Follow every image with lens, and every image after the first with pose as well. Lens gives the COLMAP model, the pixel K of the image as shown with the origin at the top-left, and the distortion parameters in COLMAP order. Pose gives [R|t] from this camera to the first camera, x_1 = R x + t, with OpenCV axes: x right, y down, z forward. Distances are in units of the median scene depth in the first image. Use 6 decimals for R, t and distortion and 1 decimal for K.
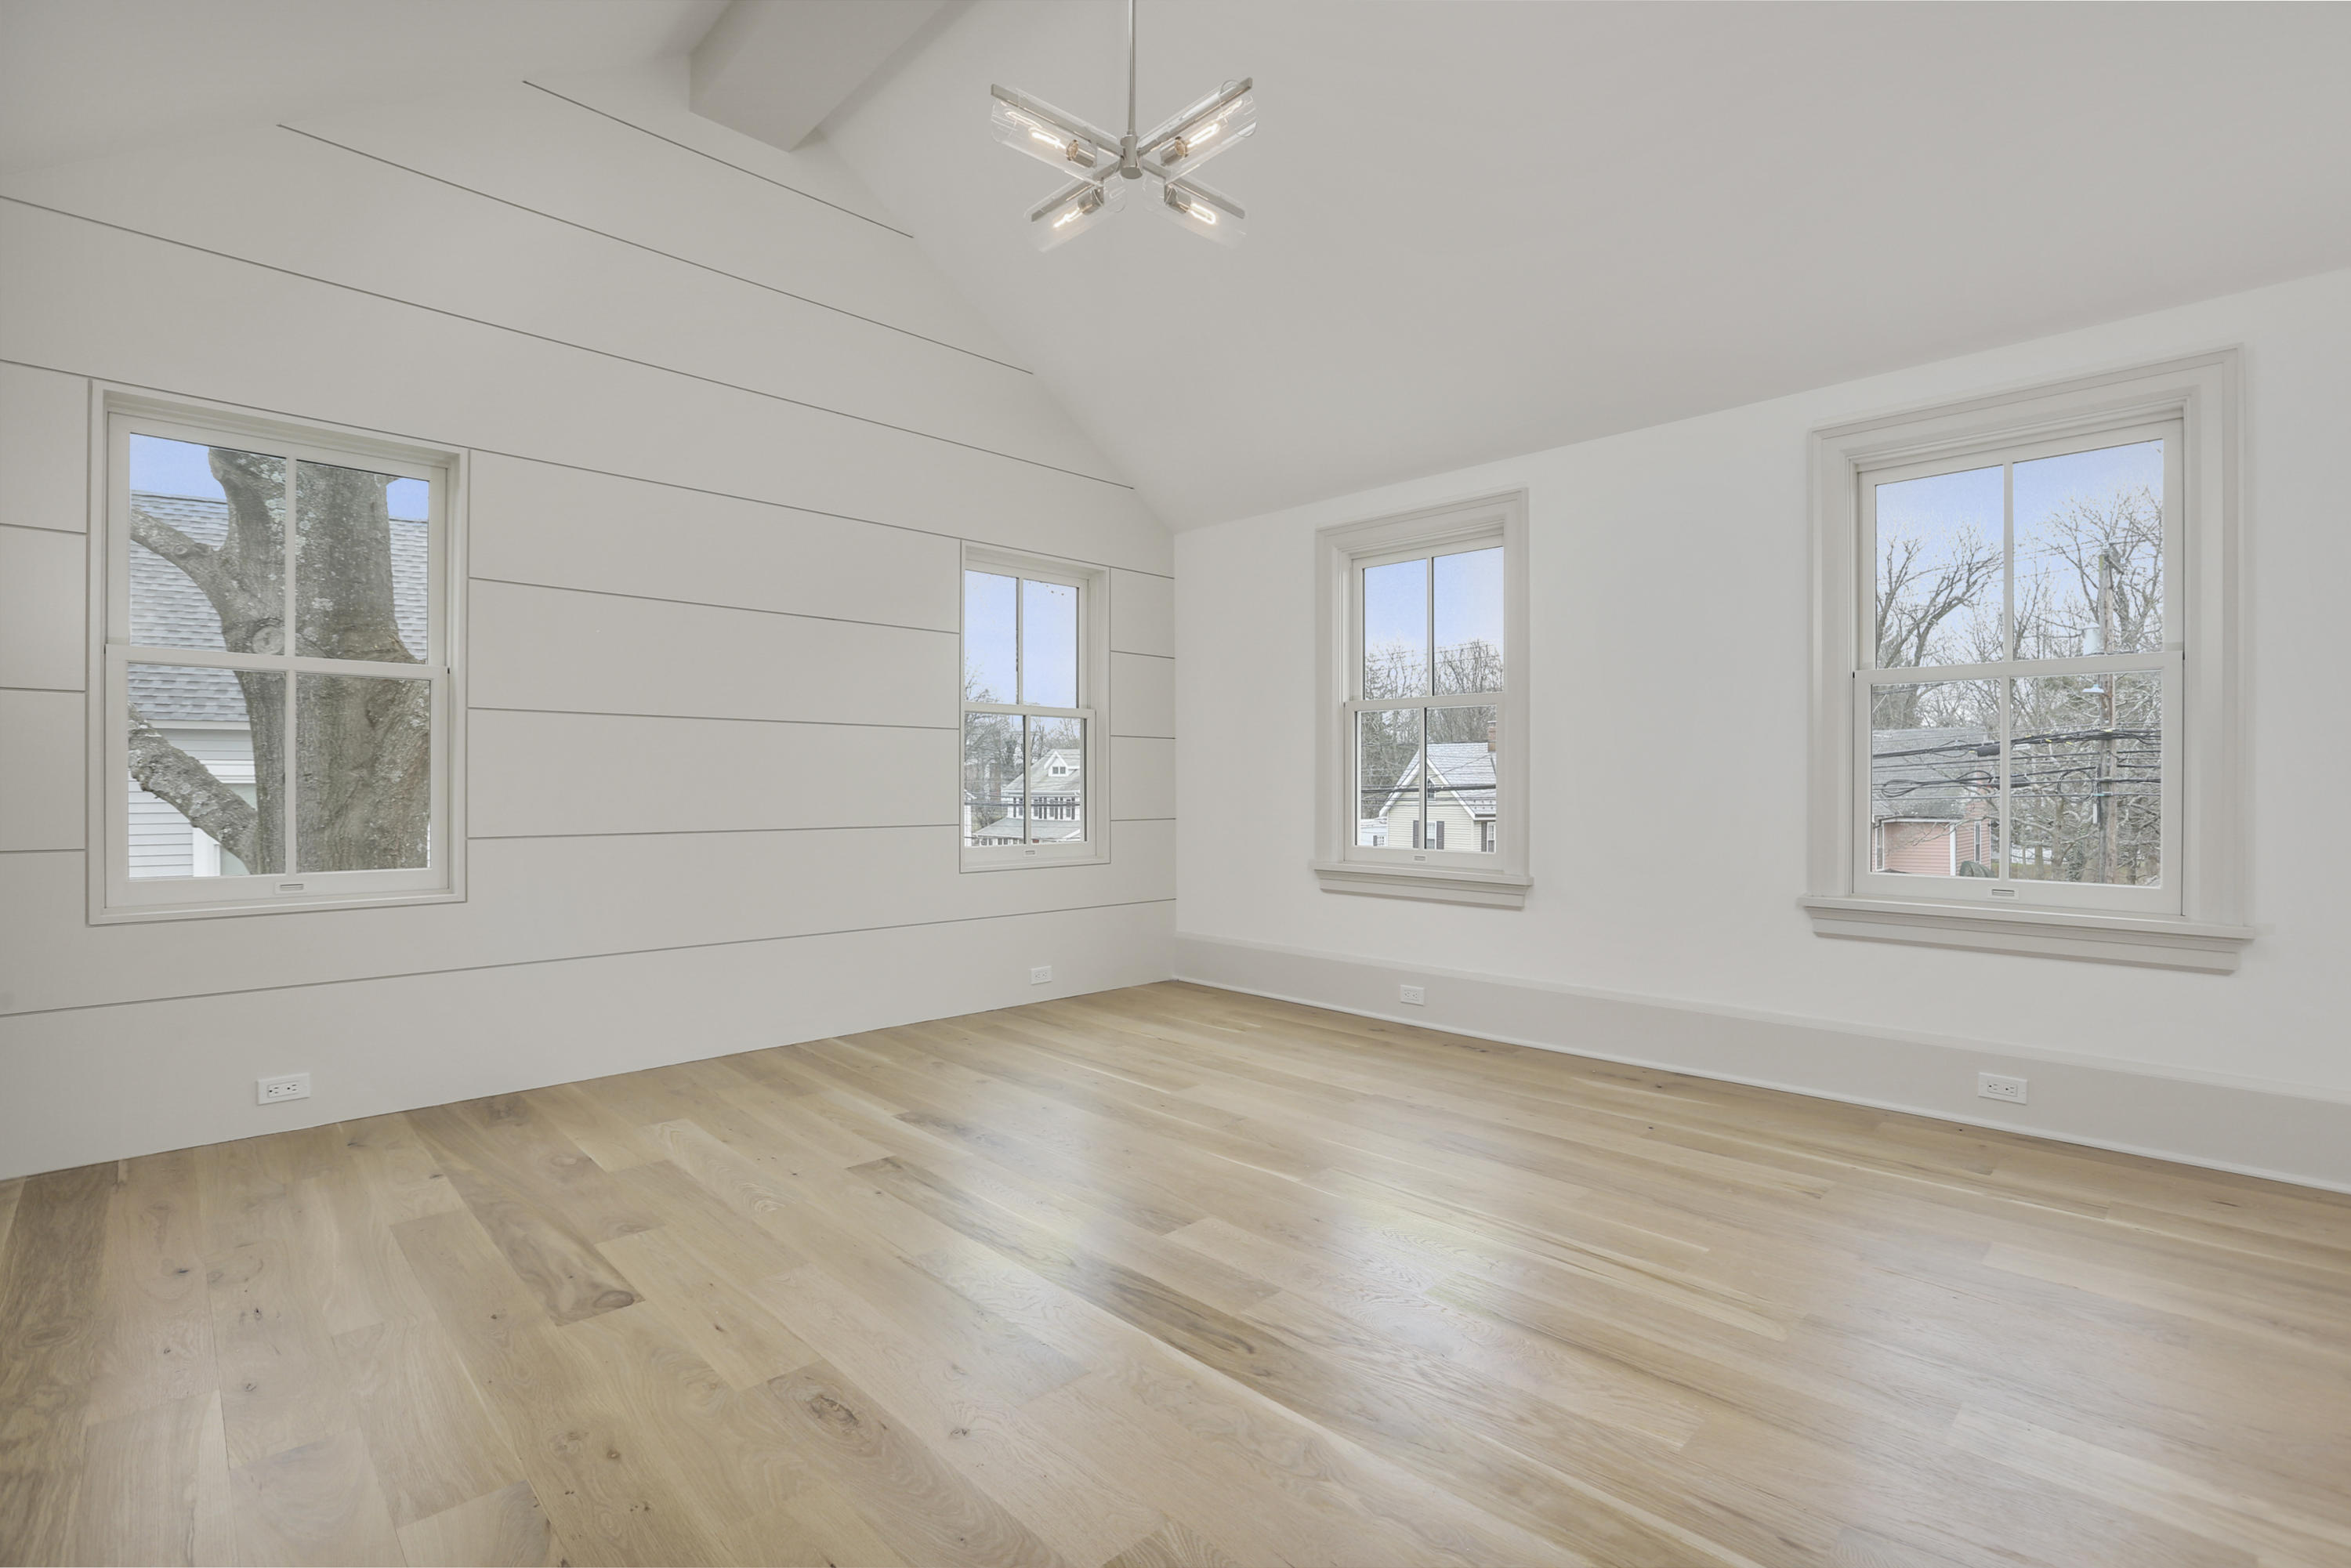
lens RADIAL K [[1077.6, 0, 1180.1], [0, 1077.6, 793.9], [0, 0, 1]] dist [-0.051956, 0.020625]
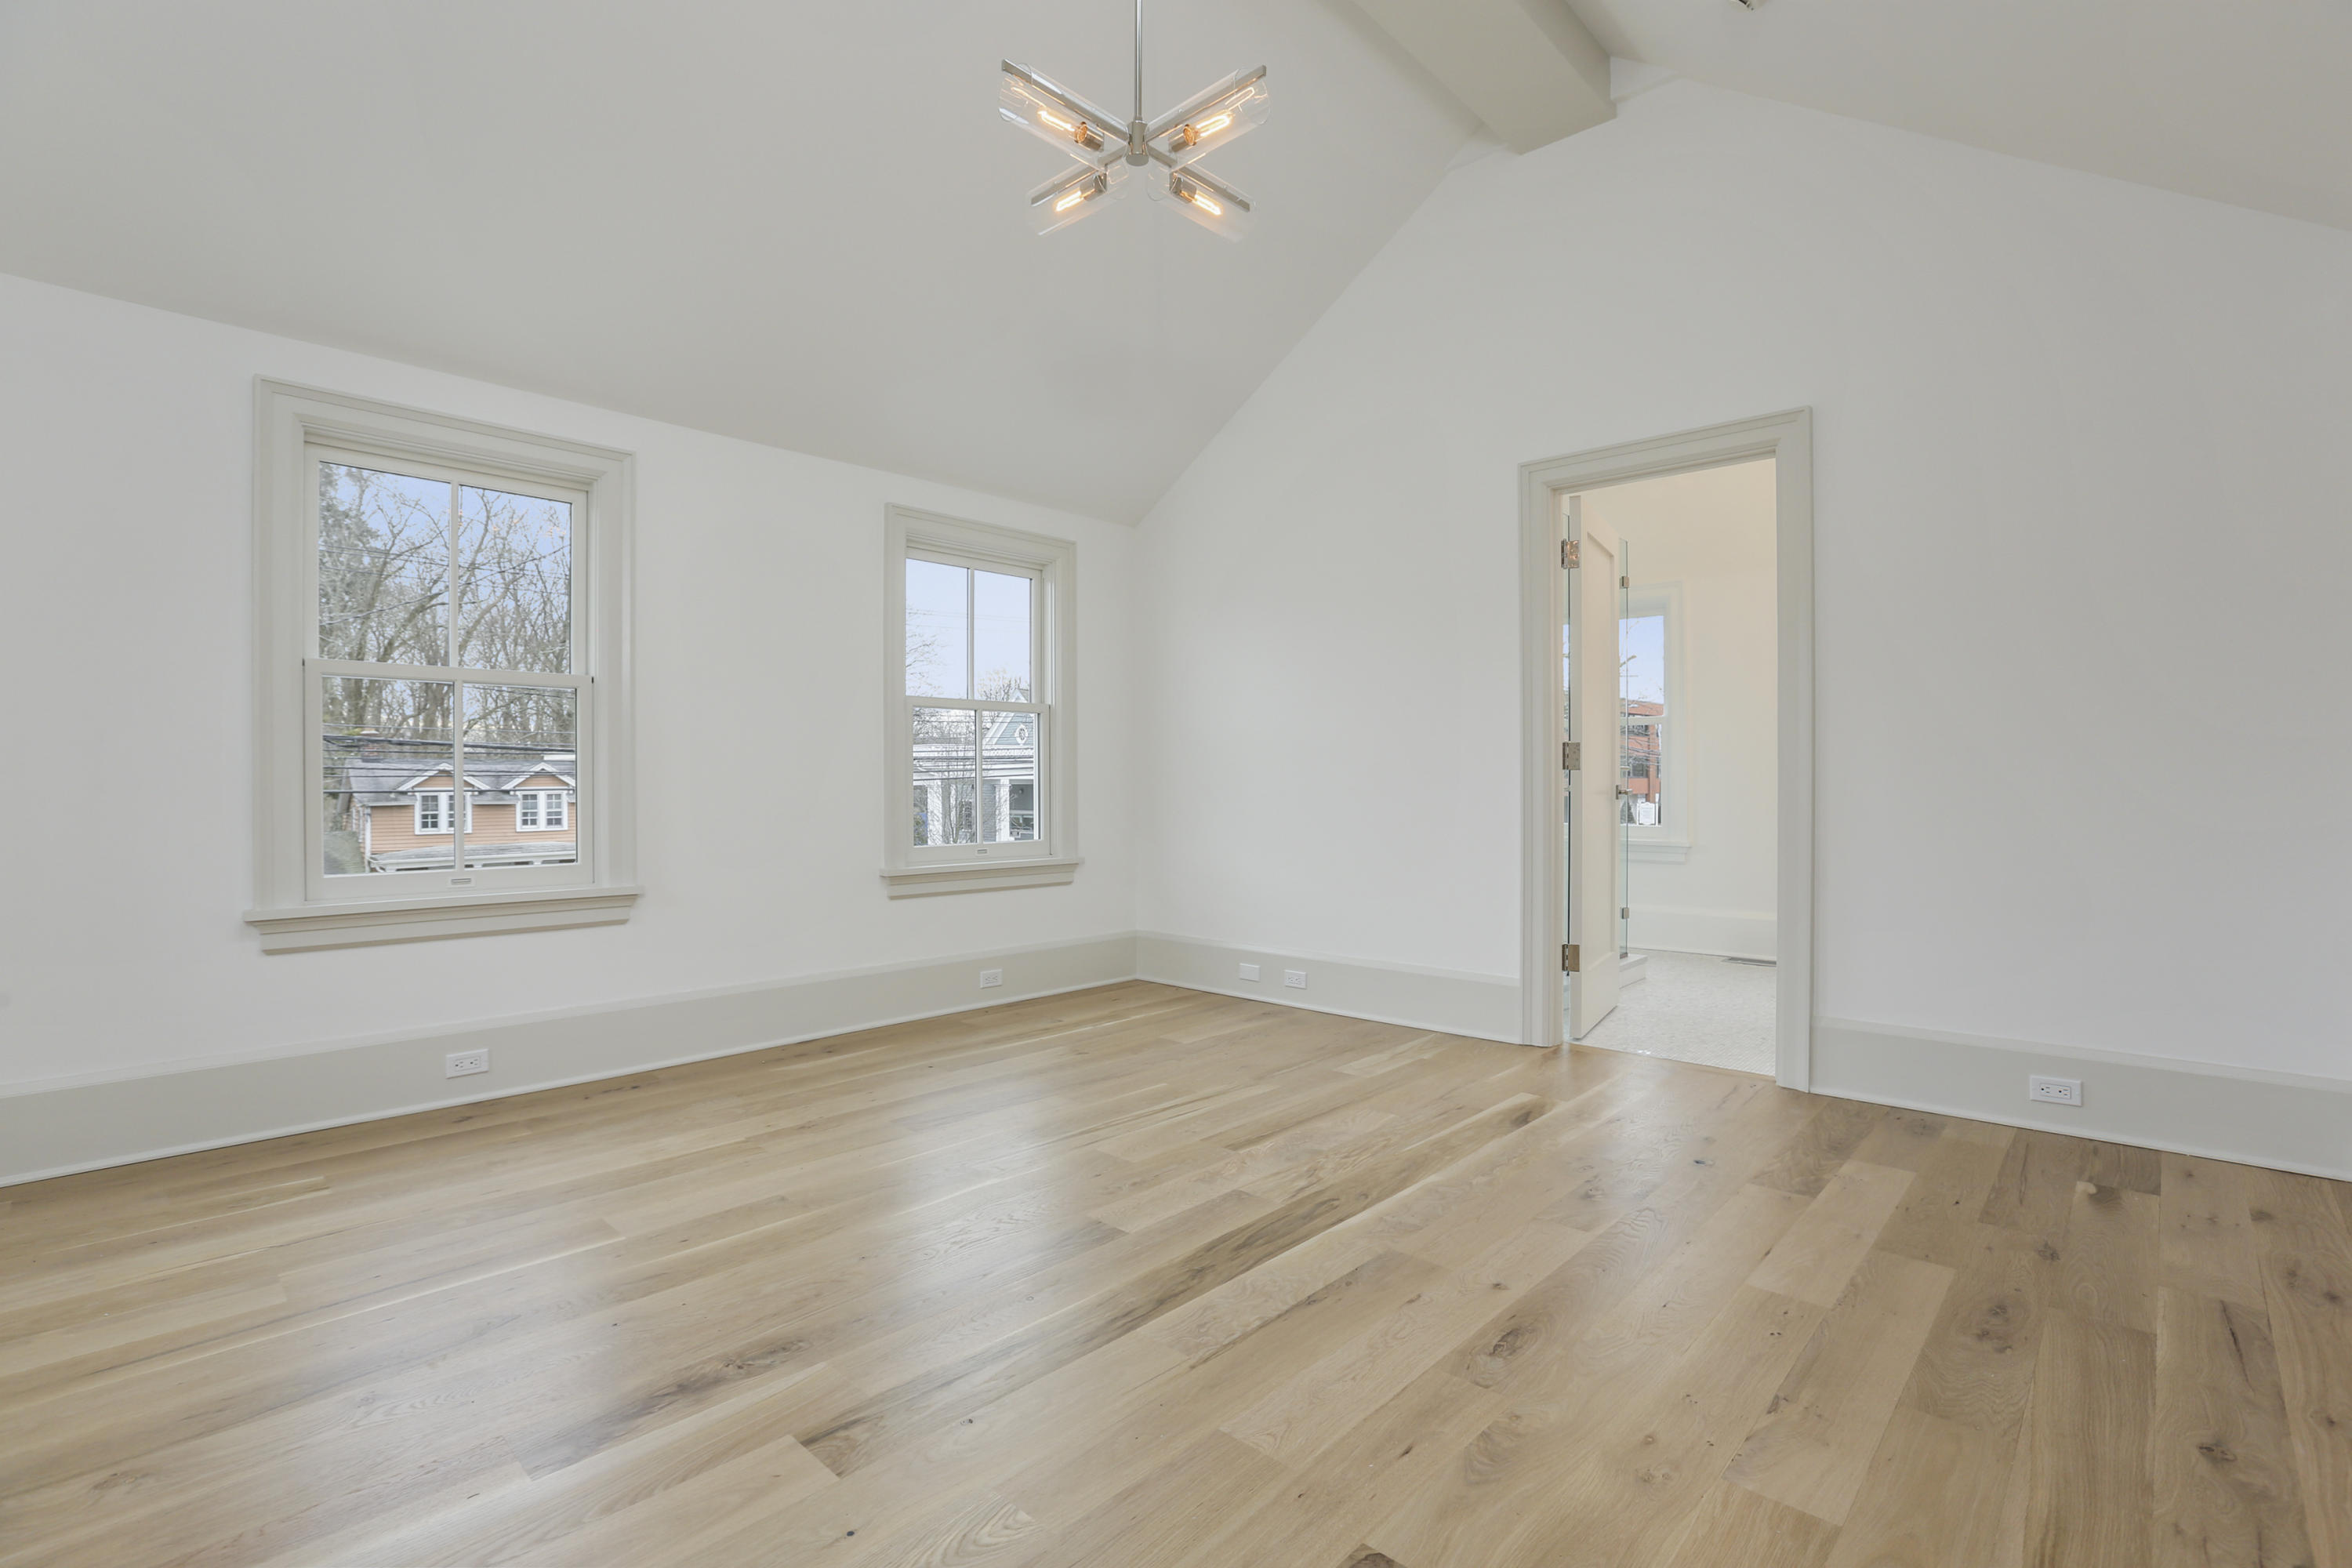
lens RADIAL K [[1078.1, 0, 1180.6], [0, 1078.1, 793.9], [0, 0, 1]] dist [-0.051956, 0.020625]
pose [[-0.041952, -0.013932, 0.999022, -0.912503], [0.008940, 0.999858, 0.014319, -0.013614], [-0.999080, 0.009532, -0.041822, 0.884495]]
